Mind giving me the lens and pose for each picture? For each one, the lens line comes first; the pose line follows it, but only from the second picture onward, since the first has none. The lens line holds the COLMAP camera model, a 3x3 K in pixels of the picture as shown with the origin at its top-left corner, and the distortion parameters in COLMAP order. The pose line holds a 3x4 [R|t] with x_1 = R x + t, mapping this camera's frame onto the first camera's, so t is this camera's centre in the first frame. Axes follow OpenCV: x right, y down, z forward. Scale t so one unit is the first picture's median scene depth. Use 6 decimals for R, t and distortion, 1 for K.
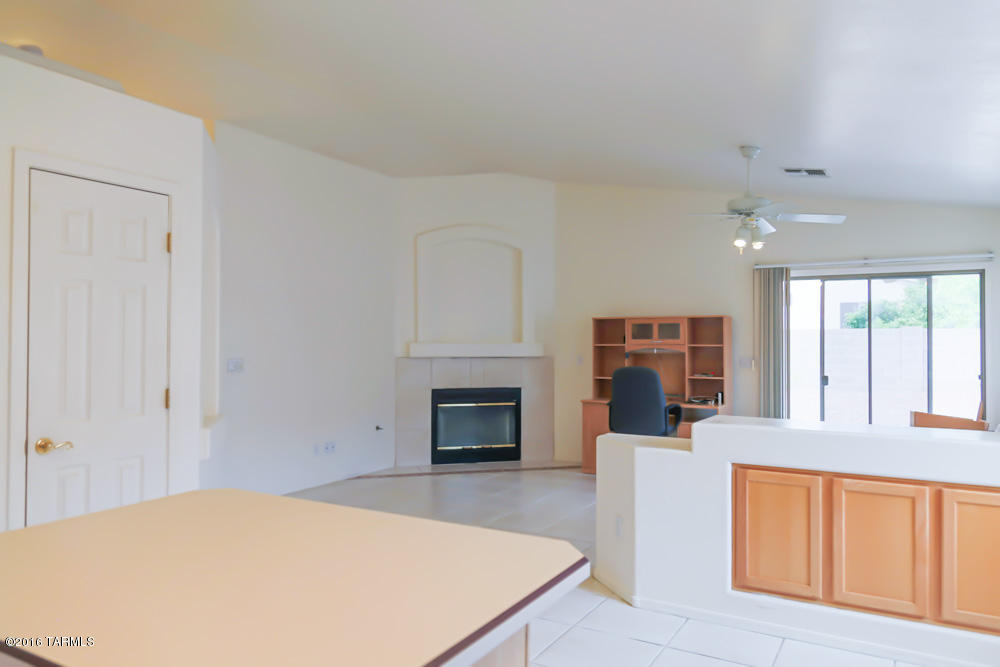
lens RADIAL K [[705.4, 0, 500.0], [0, 705.4, 333.5], [0, 0, 1]] dist [0.033601, -0.028569]
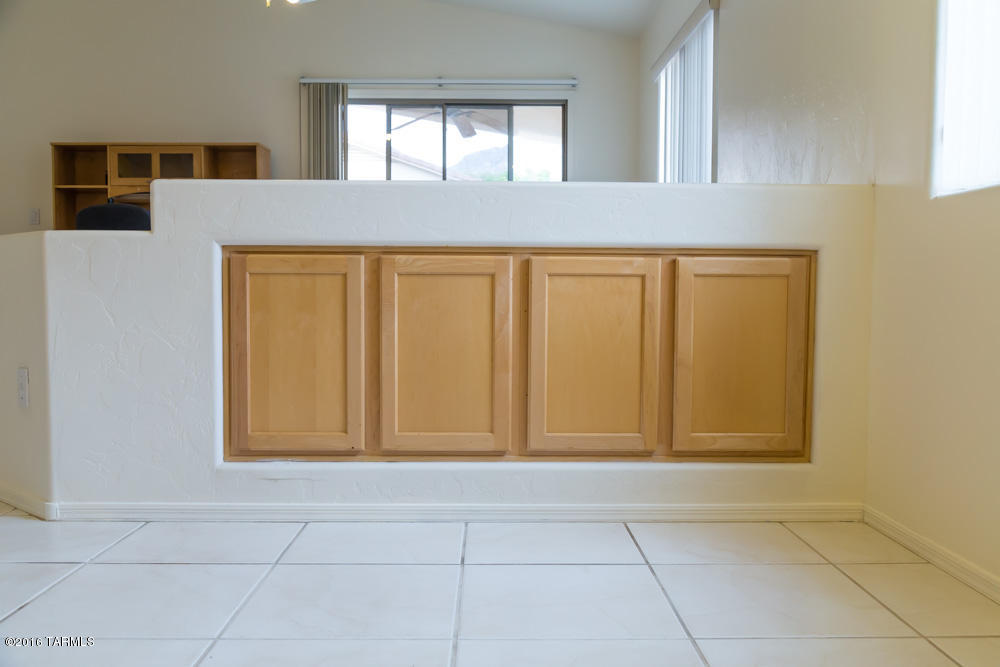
lens RADIAL K [[899.7, 0, 500.0], [0, 899.7, 333.5], [0, 0, 1]] dist [-0.009398, 0.001078]
pose [[0.860238, -0.035773, 0.508636, 0.156349], [-0.004089, 0.997020, 0.077038, 0.207397], [-0.509877, -0.068351, 0.857528, 0.269977]]
